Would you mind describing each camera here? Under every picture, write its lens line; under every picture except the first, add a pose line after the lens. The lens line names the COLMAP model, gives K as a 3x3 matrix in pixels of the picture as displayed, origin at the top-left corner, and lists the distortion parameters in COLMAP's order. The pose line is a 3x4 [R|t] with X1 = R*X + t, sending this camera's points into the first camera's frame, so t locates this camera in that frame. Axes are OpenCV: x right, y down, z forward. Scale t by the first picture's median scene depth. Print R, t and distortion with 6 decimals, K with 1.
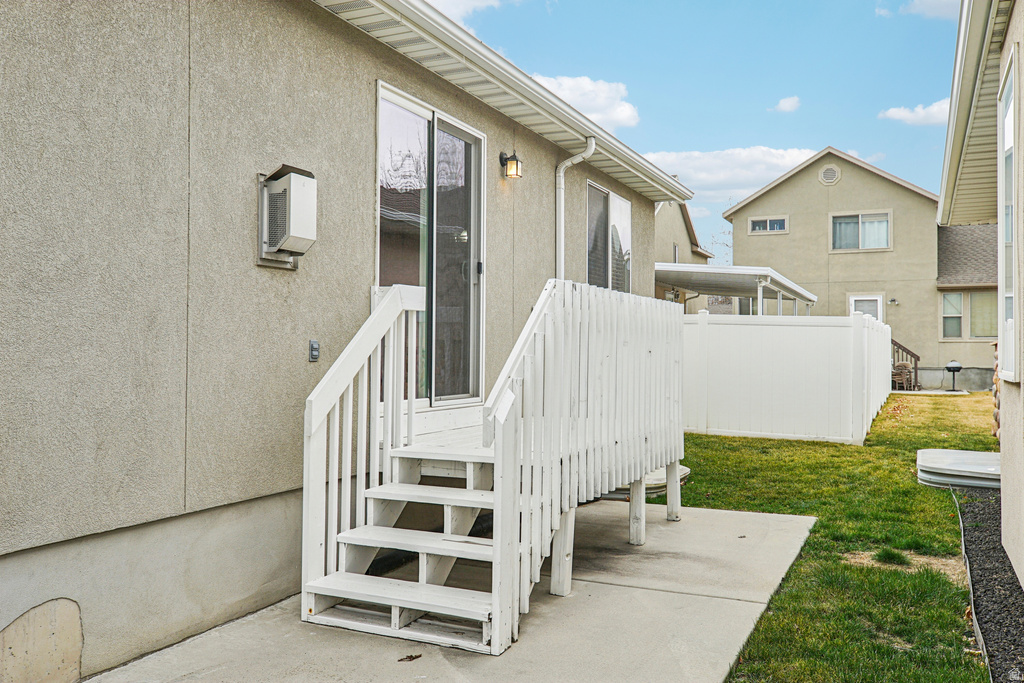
lens RADIAL K [[894.0, 0, 511.6], [0, 894.0, 341.2], [0, 0, 1]] dist [-0.007572, -0.001418]
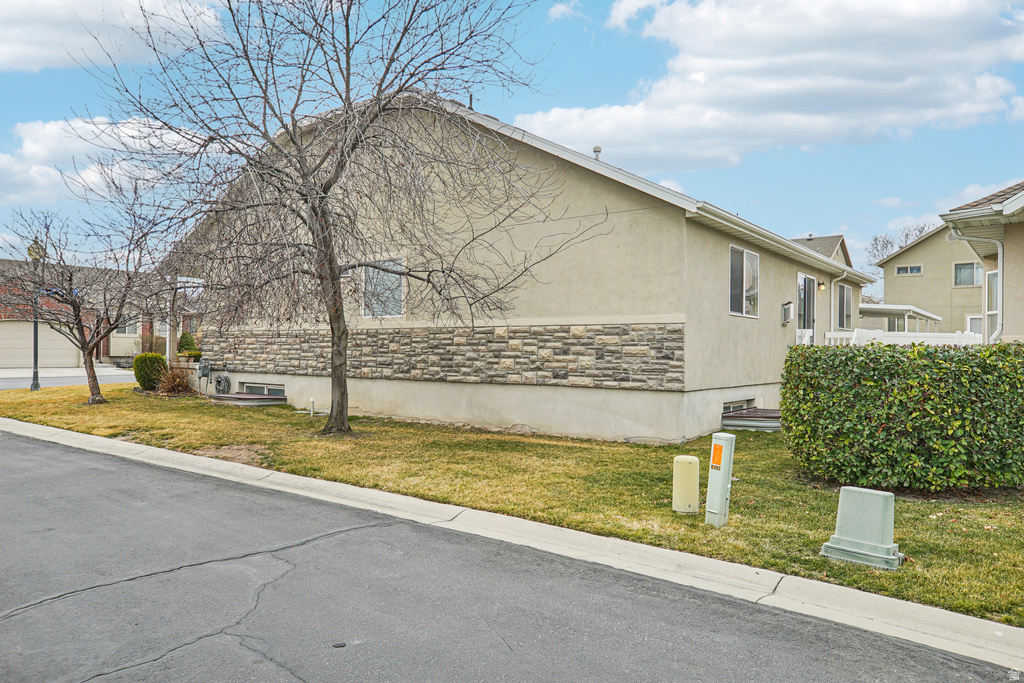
lens RADIAL K [[708.4, 0, 510.7], [0, 708.4, 344.9], [0, 0, 1]] dist [0.005565, 0.001550]
pose [[0.974755, 0.004693, -0.223228, -0.119480], [-0.003997, 0.999986, 0.003570, -0.000380], [0.223242, -0.002588, 0.974760, -0.384117]]
